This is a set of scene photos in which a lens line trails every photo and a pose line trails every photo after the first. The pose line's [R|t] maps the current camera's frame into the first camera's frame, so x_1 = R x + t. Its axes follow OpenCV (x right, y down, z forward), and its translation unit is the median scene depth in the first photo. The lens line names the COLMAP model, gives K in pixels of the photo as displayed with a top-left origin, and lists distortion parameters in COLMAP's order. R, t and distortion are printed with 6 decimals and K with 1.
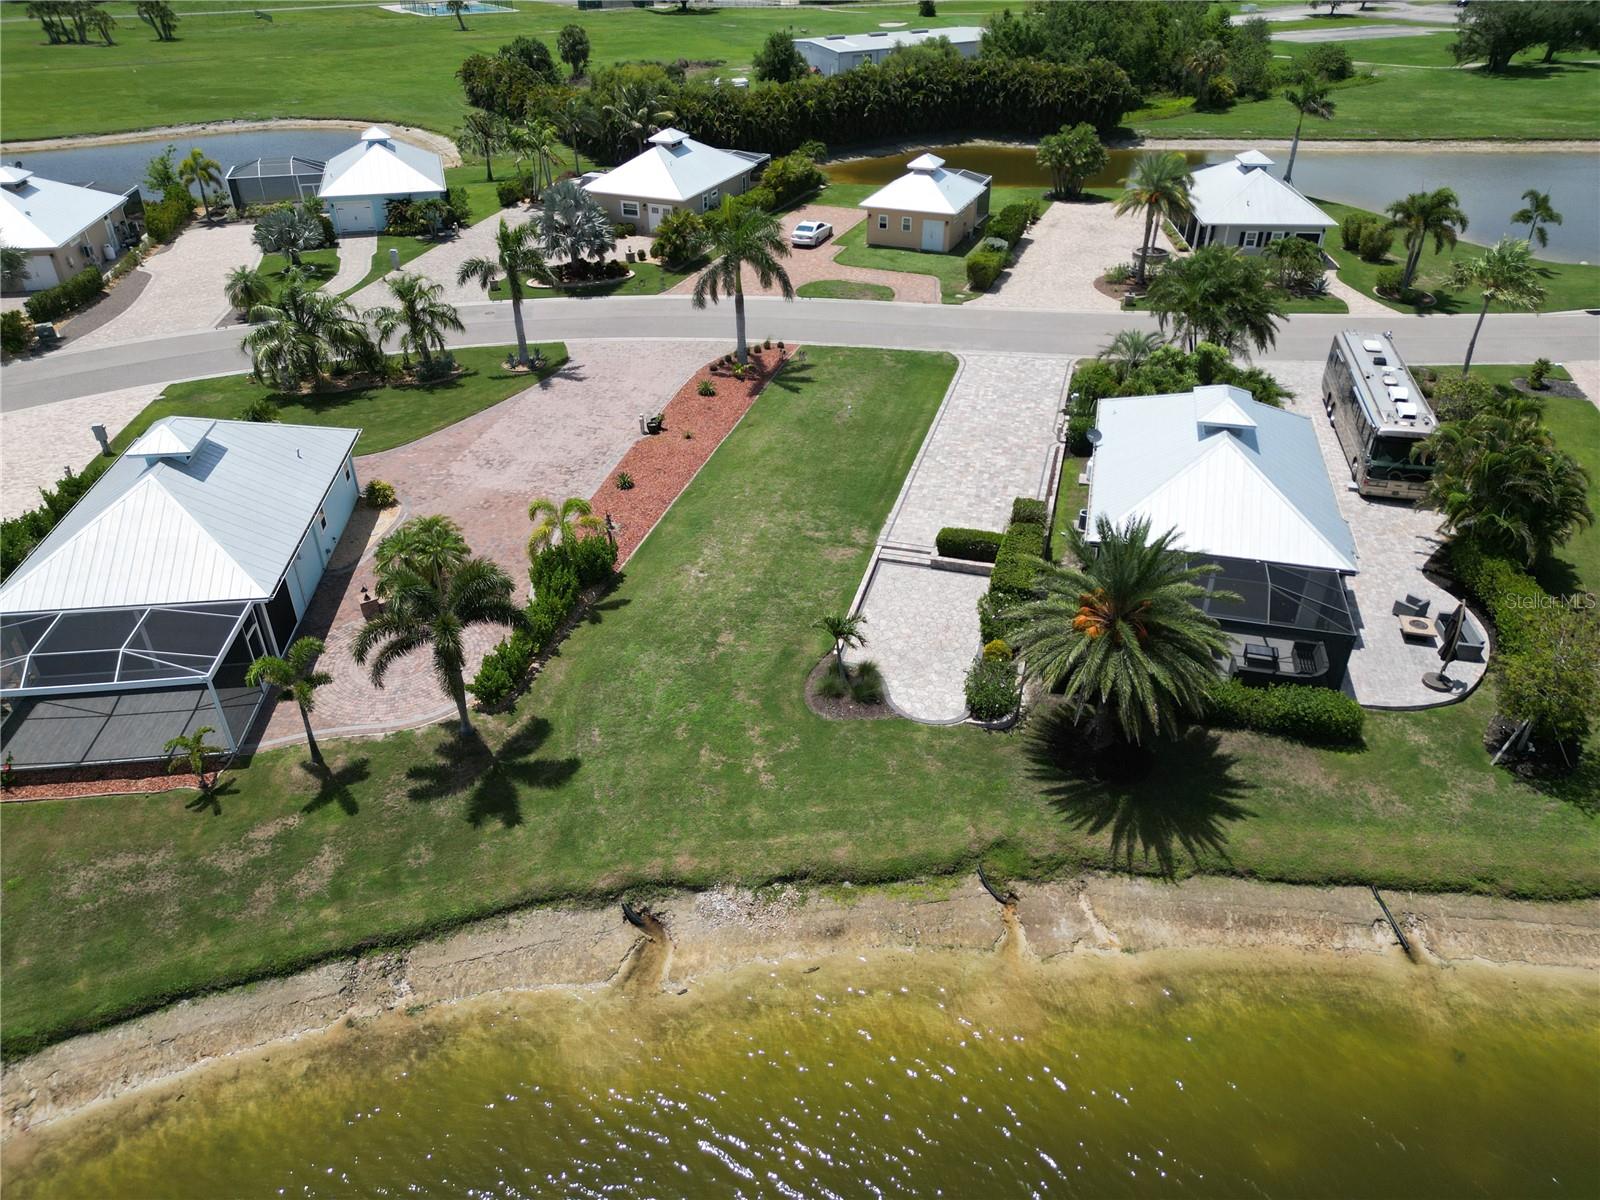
lens RADIAL K [[1119.2, 0, 800.5], [0, 1119.2, 594.3], [0, 0, 1]] dist [0.077037, -0.080279]
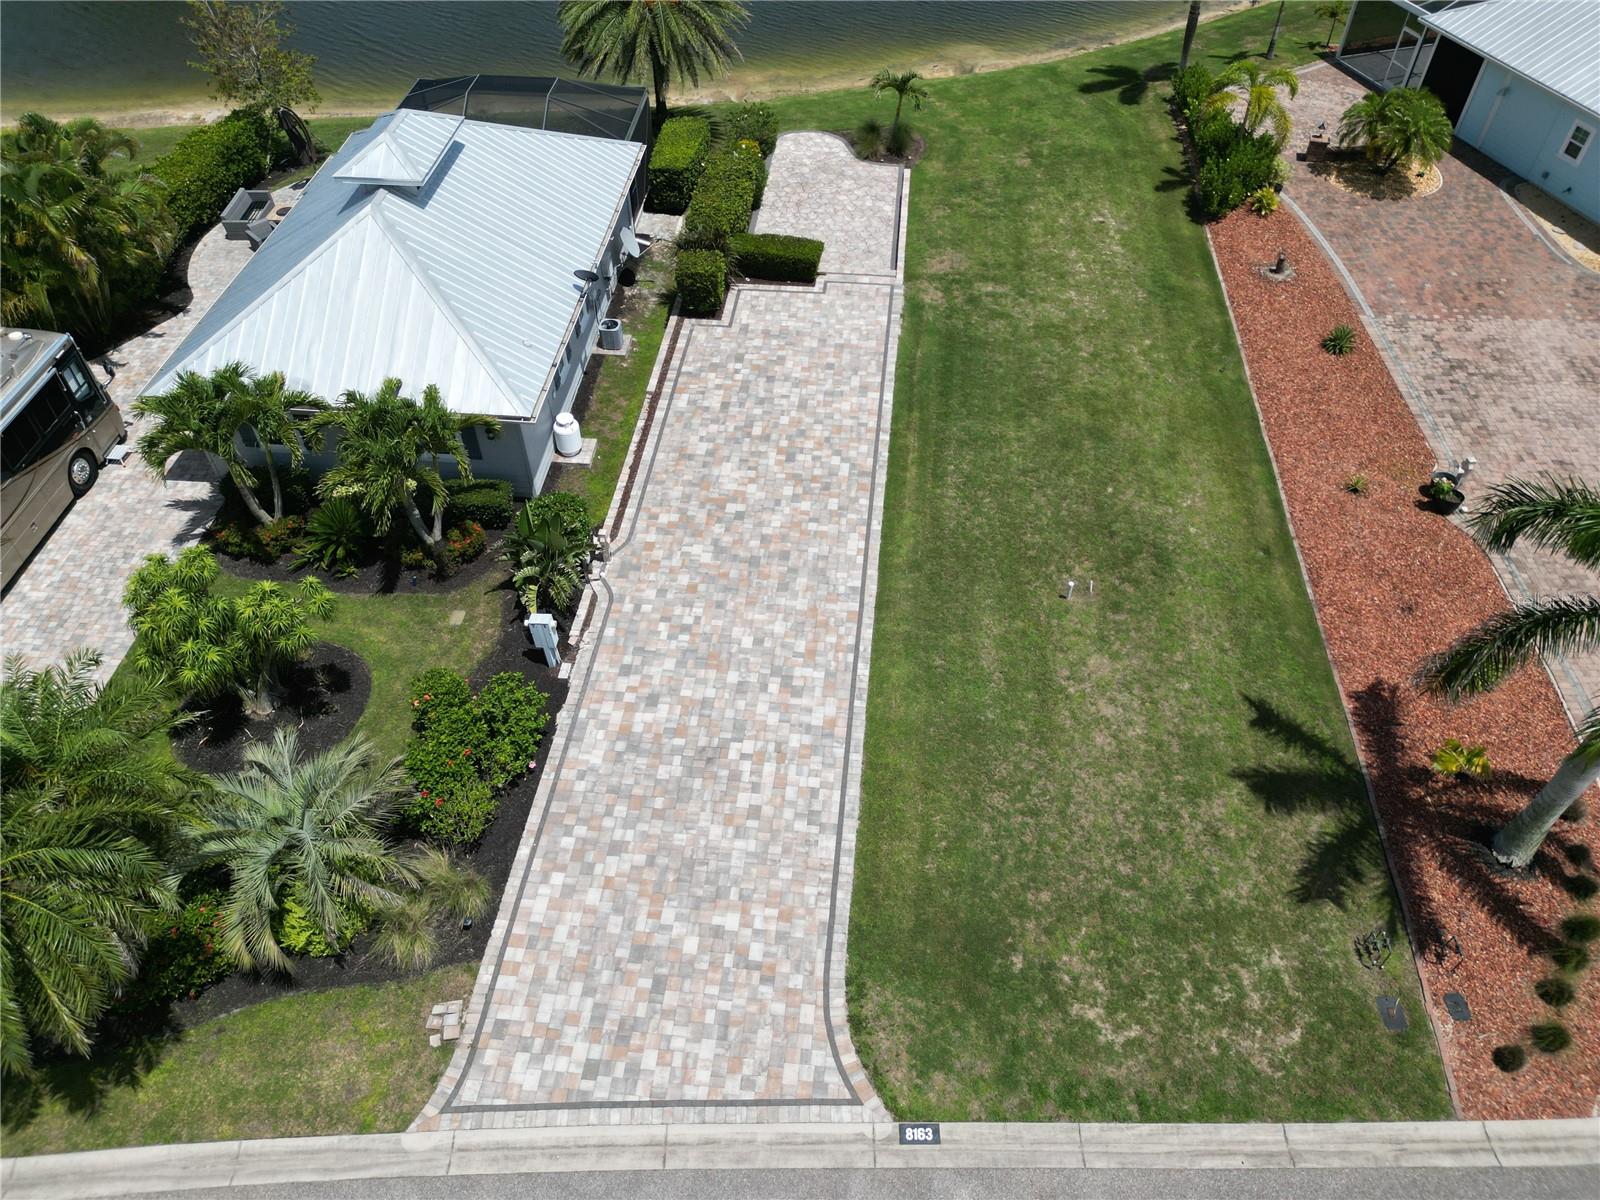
lens RADIAL K [[1109.8, 0, 801.1], [0, 1109.8, 599.4], [0, 0, 1]] dist [0.083165, -0.085892]
pose [[-0.986534, 0.123378, -0.107371, 0.286580], [-0.081037, 0.201516, 0.976127, -0.855596], [0.142070, 0.971684, -0.188804, 1.591782]]
